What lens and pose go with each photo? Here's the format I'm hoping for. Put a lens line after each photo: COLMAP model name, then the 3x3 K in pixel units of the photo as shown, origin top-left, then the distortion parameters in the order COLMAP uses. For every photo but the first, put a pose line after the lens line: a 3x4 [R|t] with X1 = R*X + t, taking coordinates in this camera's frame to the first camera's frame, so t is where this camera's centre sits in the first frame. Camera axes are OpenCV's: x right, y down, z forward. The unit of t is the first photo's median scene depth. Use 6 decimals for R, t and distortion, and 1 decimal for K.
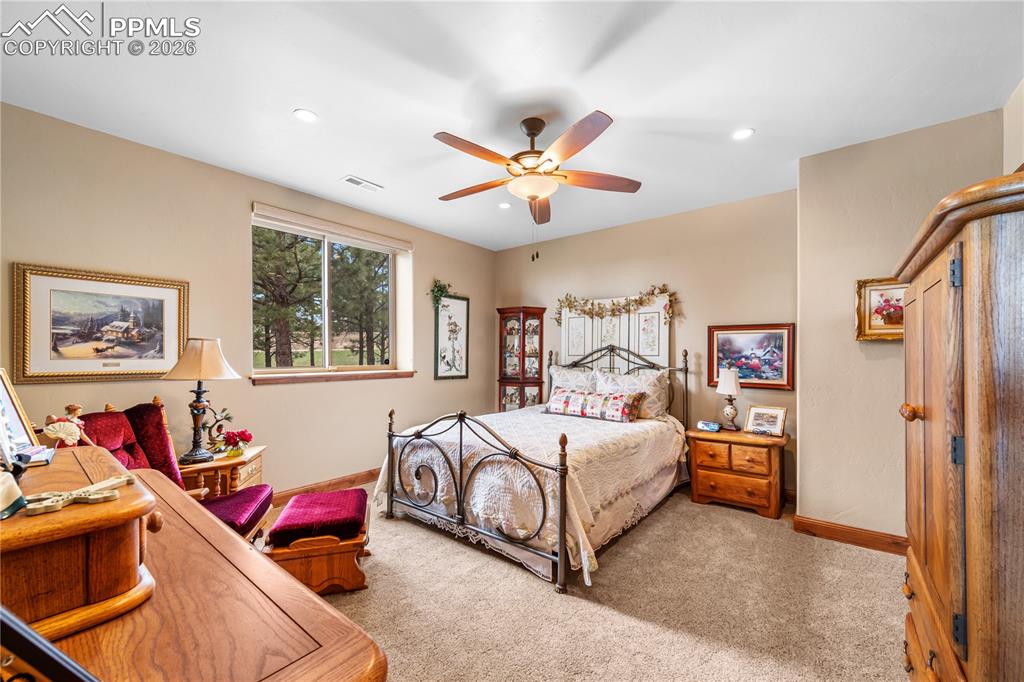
lens RADIAL K [[403.9, 0, 509.2], [0, 403.9, 348.5], [0, 0, 1]] dist [-0.000846, -0.000003]
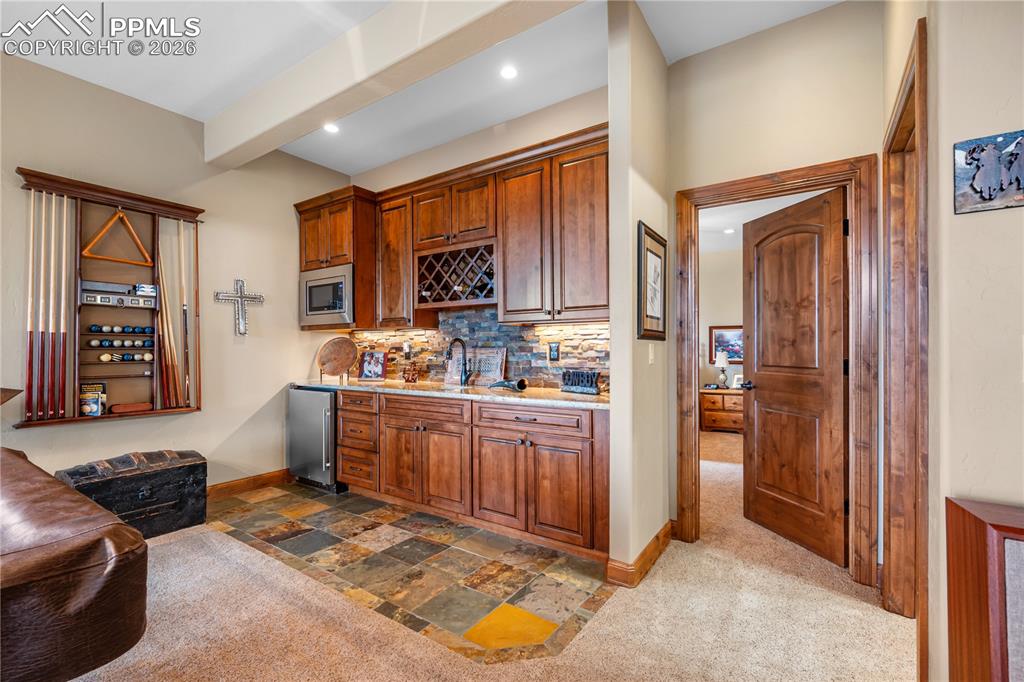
lens RADIAL K [[447.9, 0, 512.5], [0, 447.9, 342.8], [0, 0, 1]] dist [-0.000115, -0.000004]
pose [[0.997228, -0.007068, 0.074069, -0.466765], [0.006917, 0.999973, 0.002293, 0.000744], [-0.074083, -0.001775, 0.997250, -0.799017]]
